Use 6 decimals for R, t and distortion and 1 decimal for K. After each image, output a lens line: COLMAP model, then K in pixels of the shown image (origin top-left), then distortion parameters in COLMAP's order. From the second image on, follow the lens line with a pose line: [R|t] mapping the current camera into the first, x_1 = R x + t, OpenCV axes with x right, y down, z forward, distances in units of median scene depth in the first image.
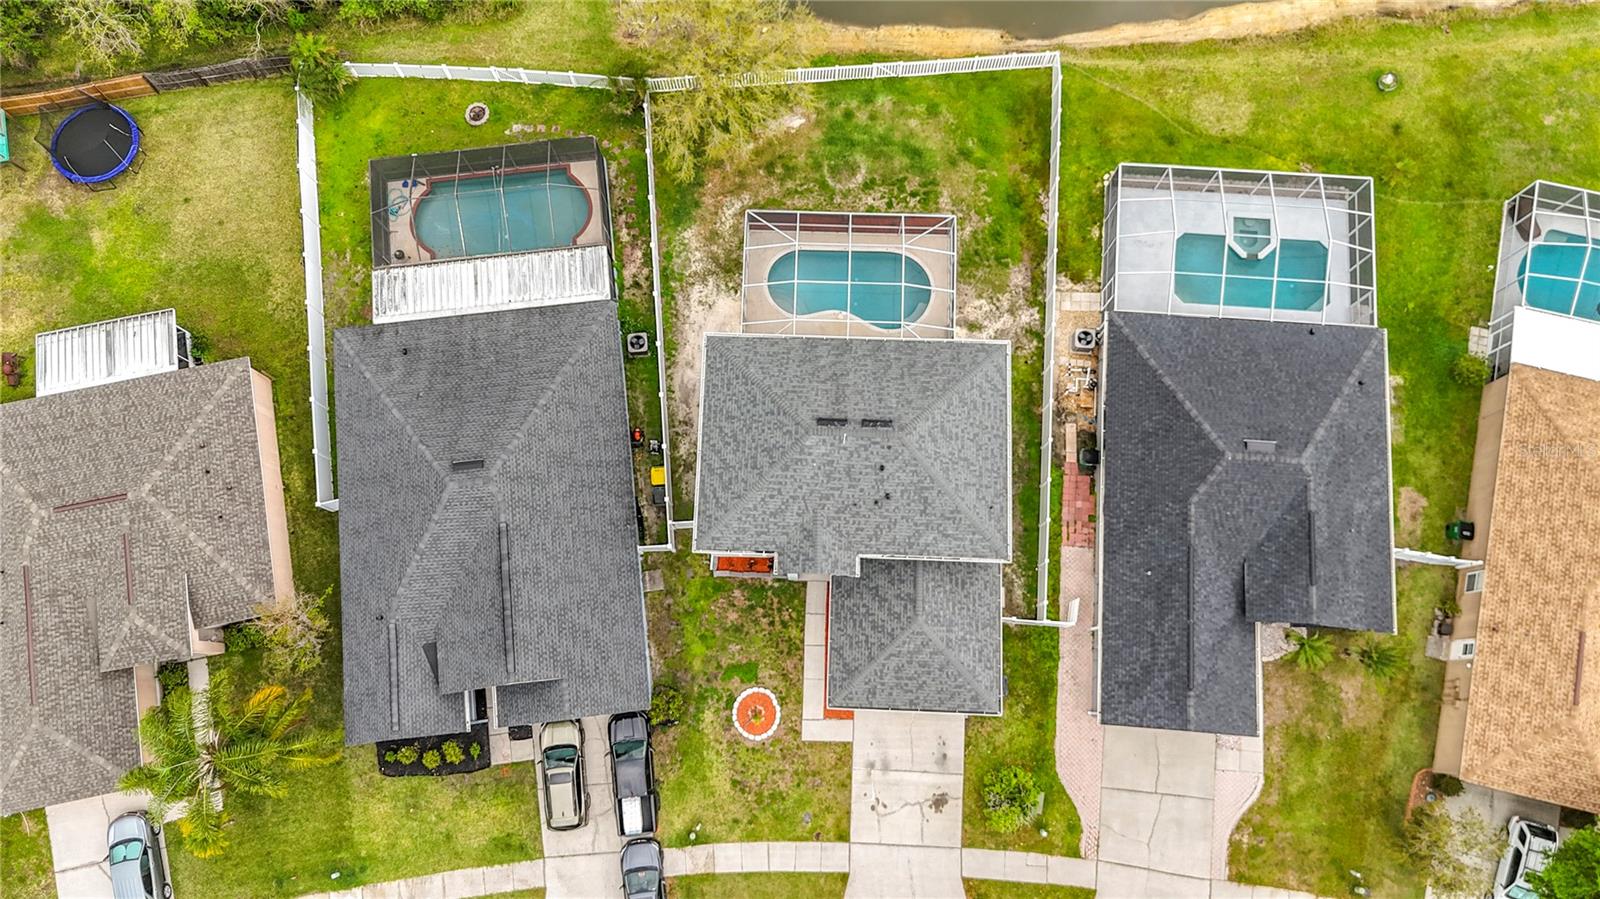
lens RADIAL K [[1192.0, 0, 795.0], [0, 1192.0, 440.7], [0, 0, 1]] dist [0.084694, -0.092816]
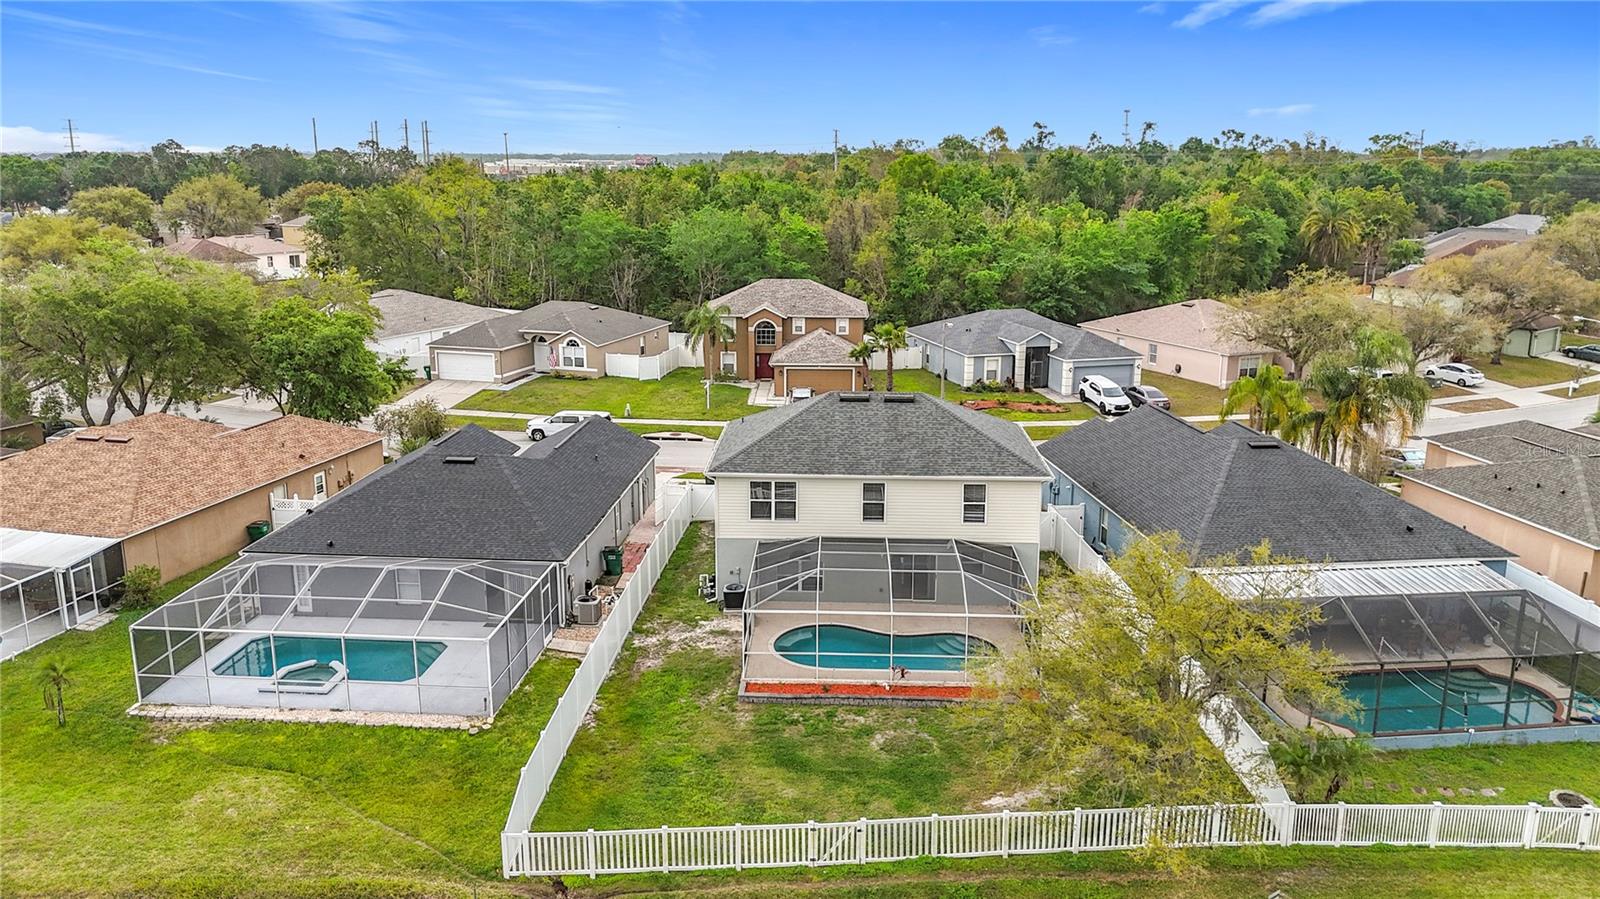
lens RADIAL K [[1219.9, 0, 790.6], [0, 1219.9, 448.3], [0, 0, 1]] dist [0.027656, -0.096947]
pose [[-0.999864, 0.008233, 0.014280, 0.096378], [0.014136, -0.017336, 0.999750, -0.911704], [0.008478, 0.999816, 0.017217, 0.904159]]
